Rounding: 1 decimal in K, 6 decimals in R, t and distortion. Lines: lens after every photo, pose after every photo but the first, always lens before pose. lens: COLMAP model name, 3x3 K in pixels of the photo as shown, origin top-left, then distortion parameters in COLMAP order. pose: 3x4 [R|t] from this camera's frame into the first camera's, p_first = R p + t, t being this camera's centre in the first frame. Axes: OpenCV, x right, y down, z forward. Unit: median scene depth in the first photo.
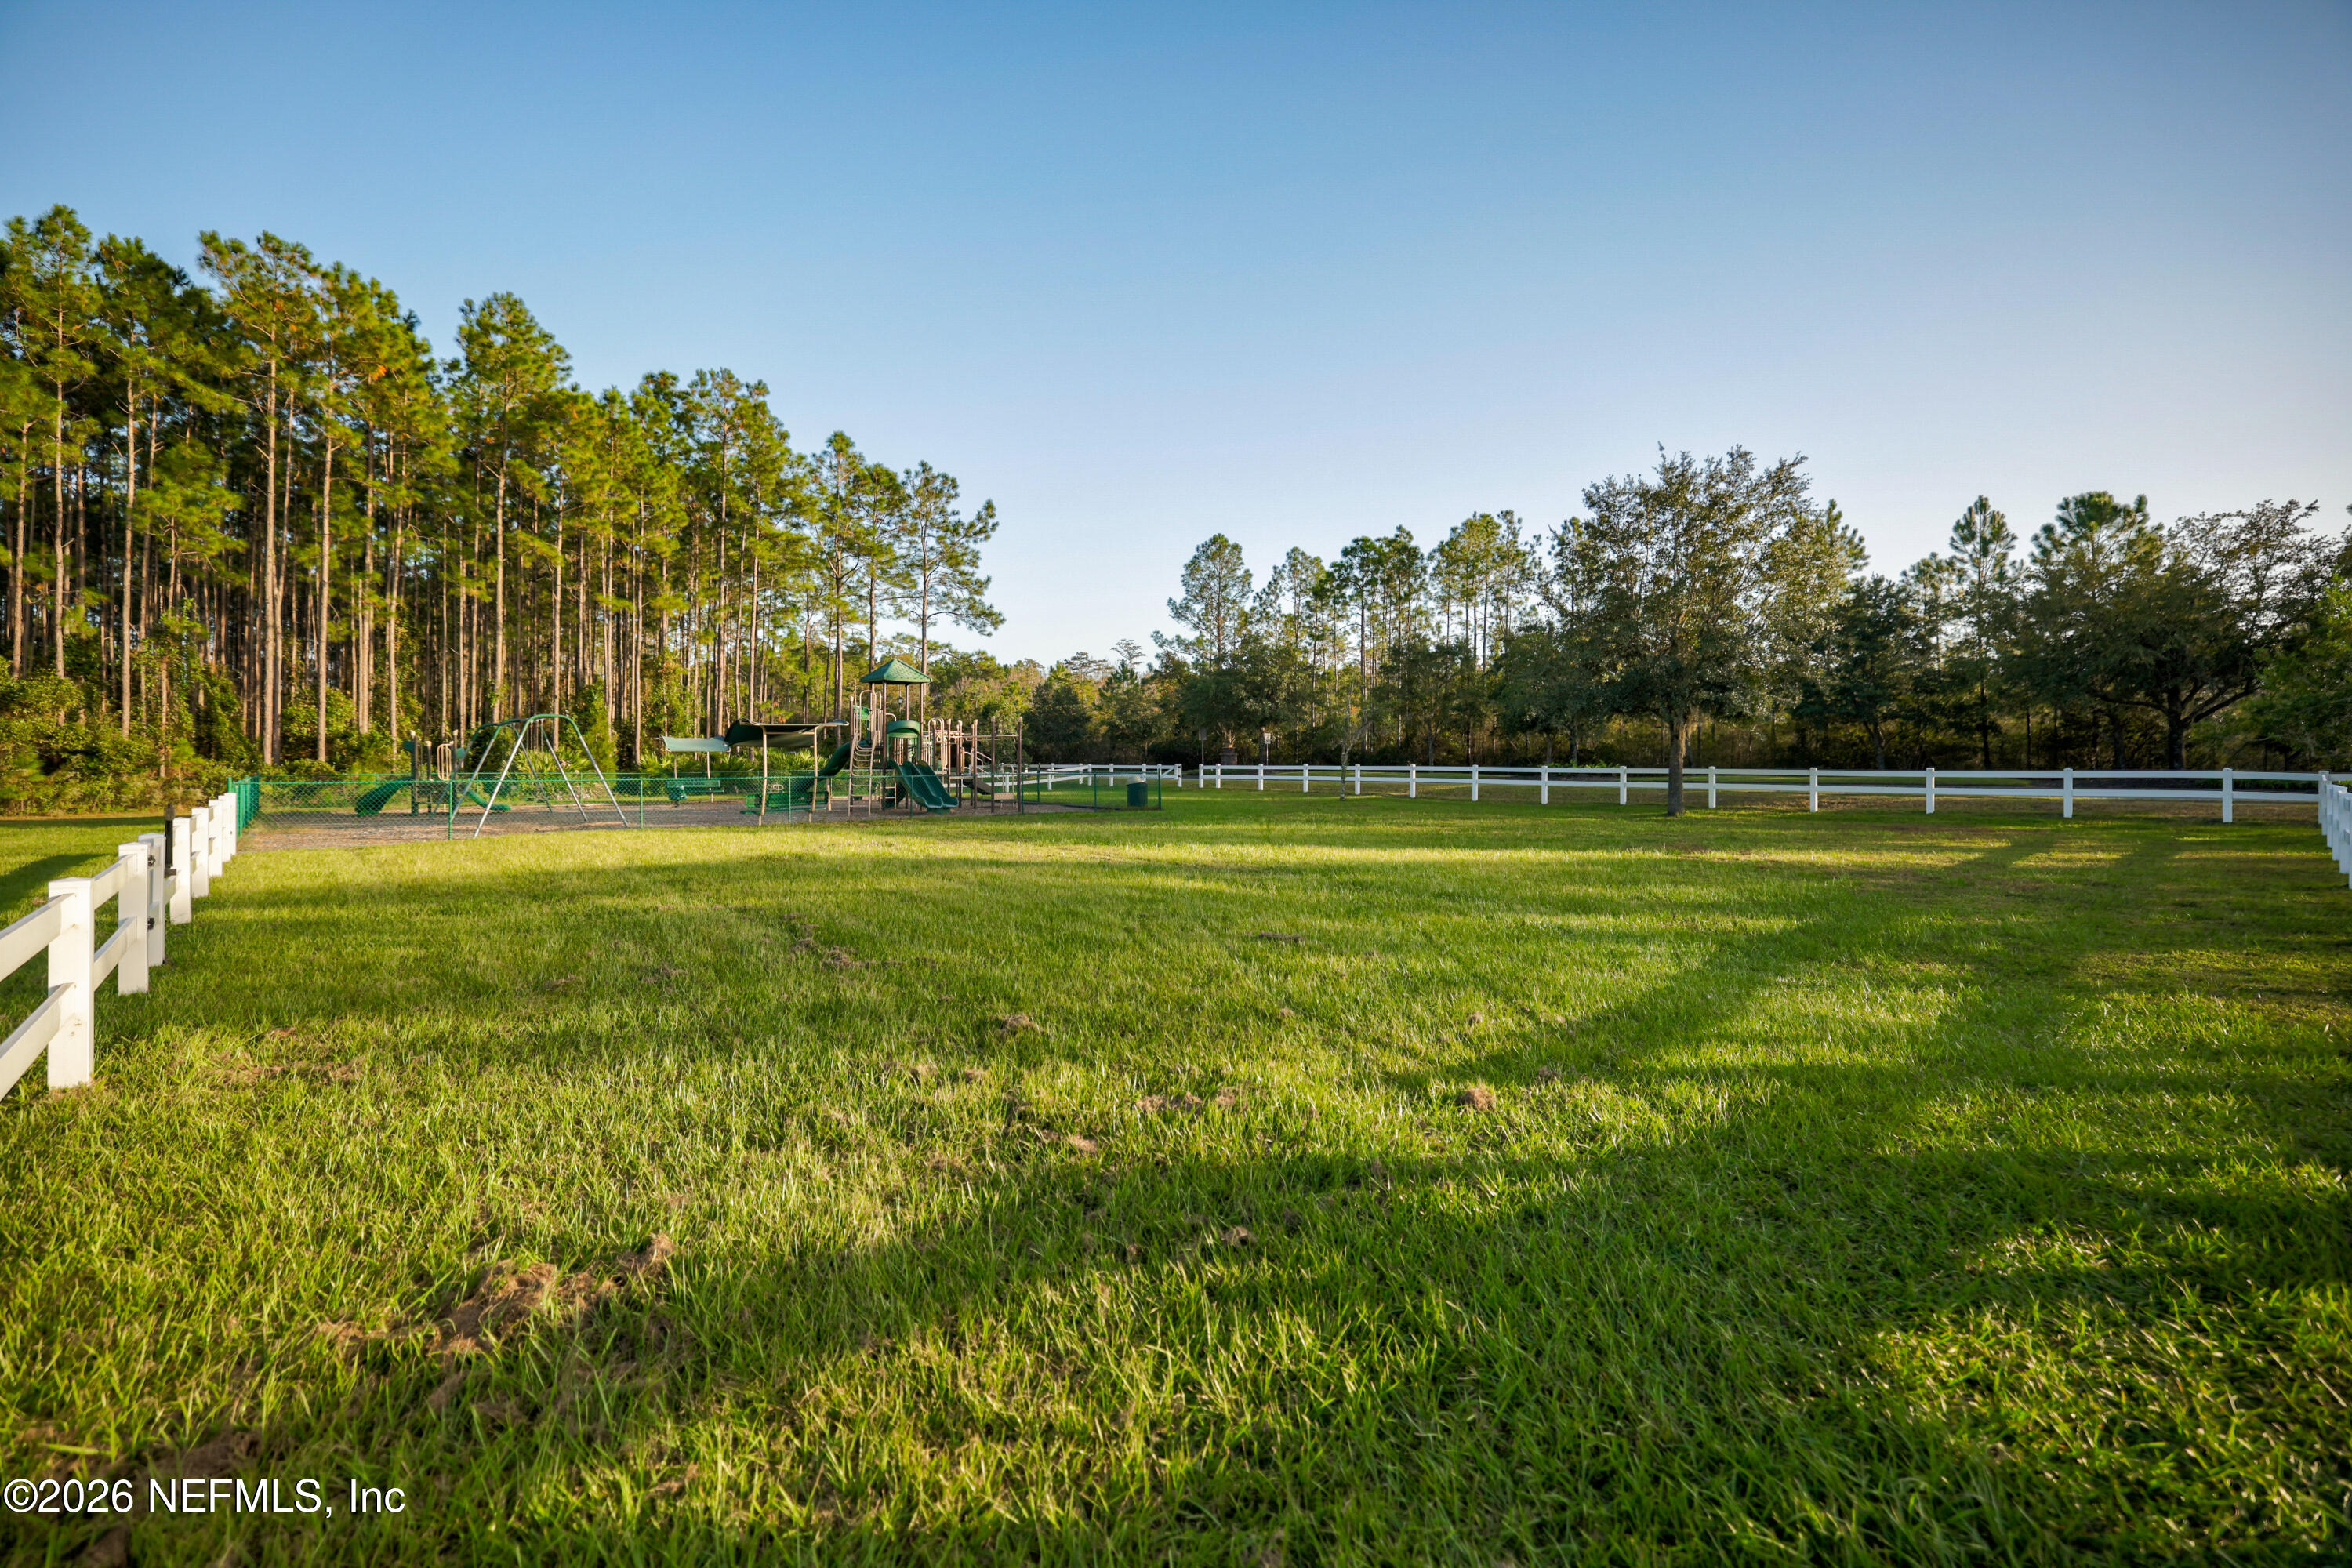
lens RADIAL K [[1017.6, 0, 1175.6], [0, 1017.6, 786.1], [0, 0, 1]] dist [-0.002433, 0.000093]
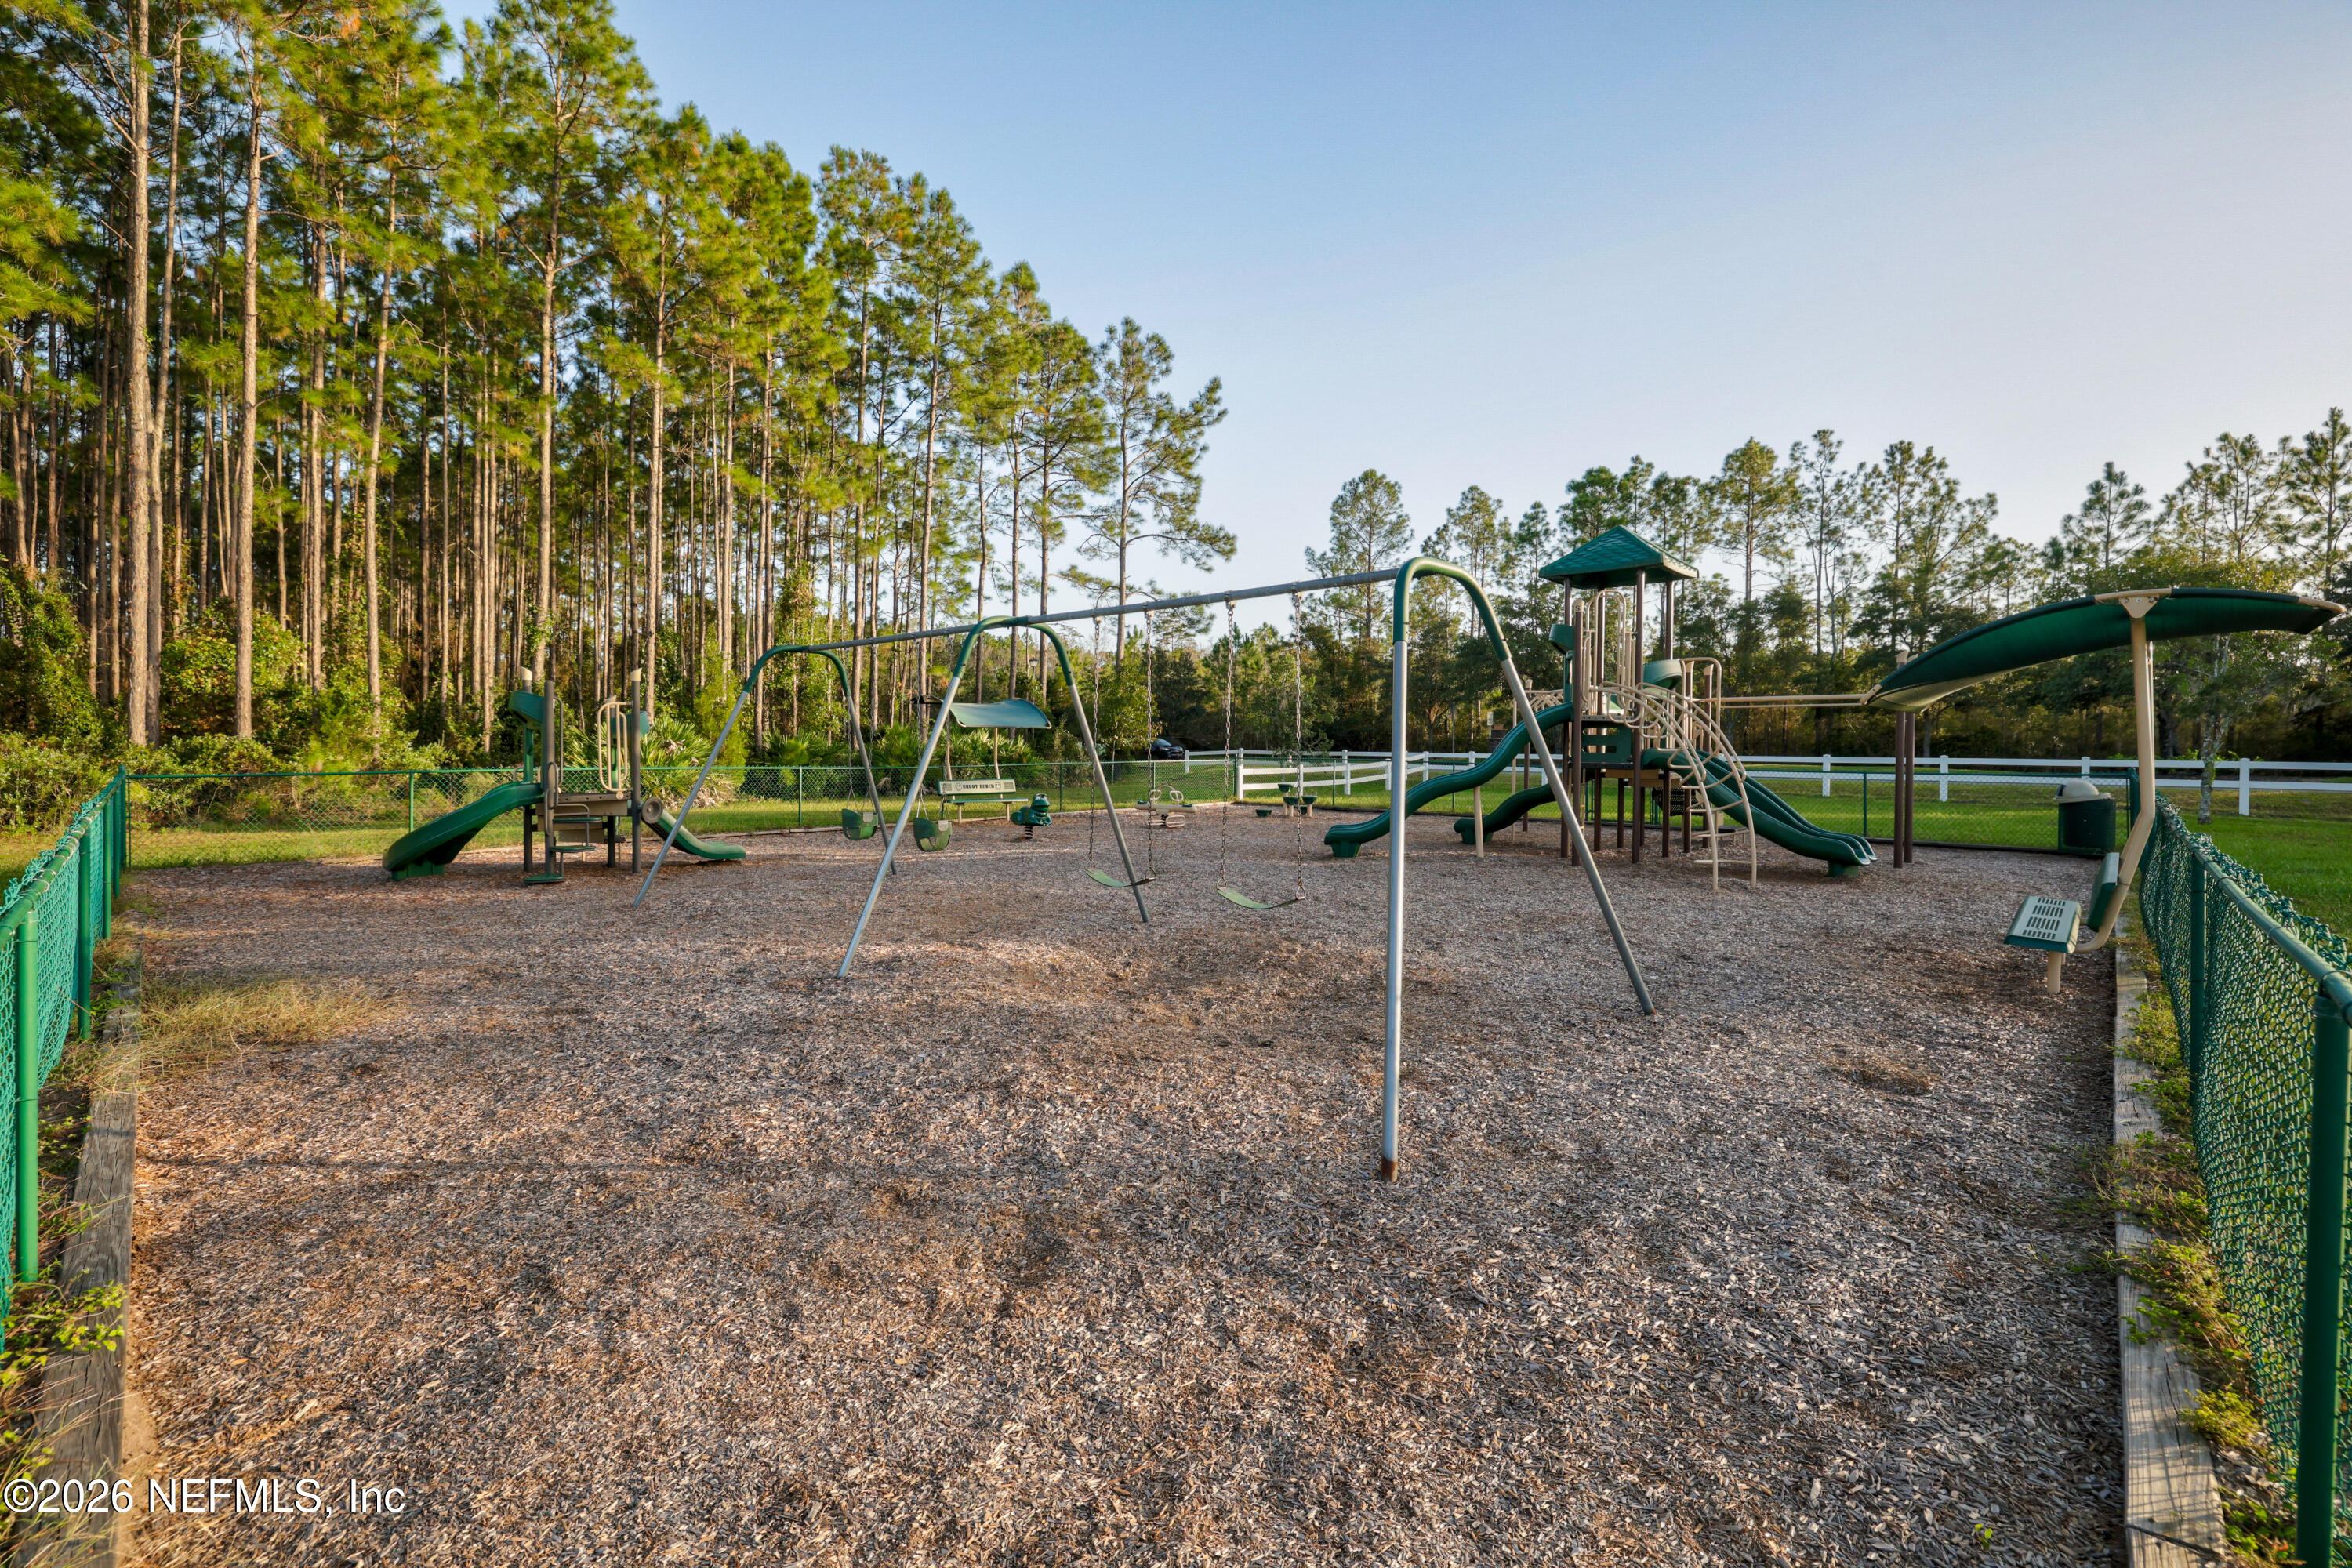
lens RADIAL K [[1017.6, 0, 1176.5], [0, 1017.6, 779.5], [0, 0, 1]] dist [-0.002433, 0.000093]
pose [[0.997374, 0.001448, 0.072413, -0.266031], [-0.001991, 0.999970, 0.007429, -0.005421], [-0.072401, -0.007554, 0.997347, 0.293792]]
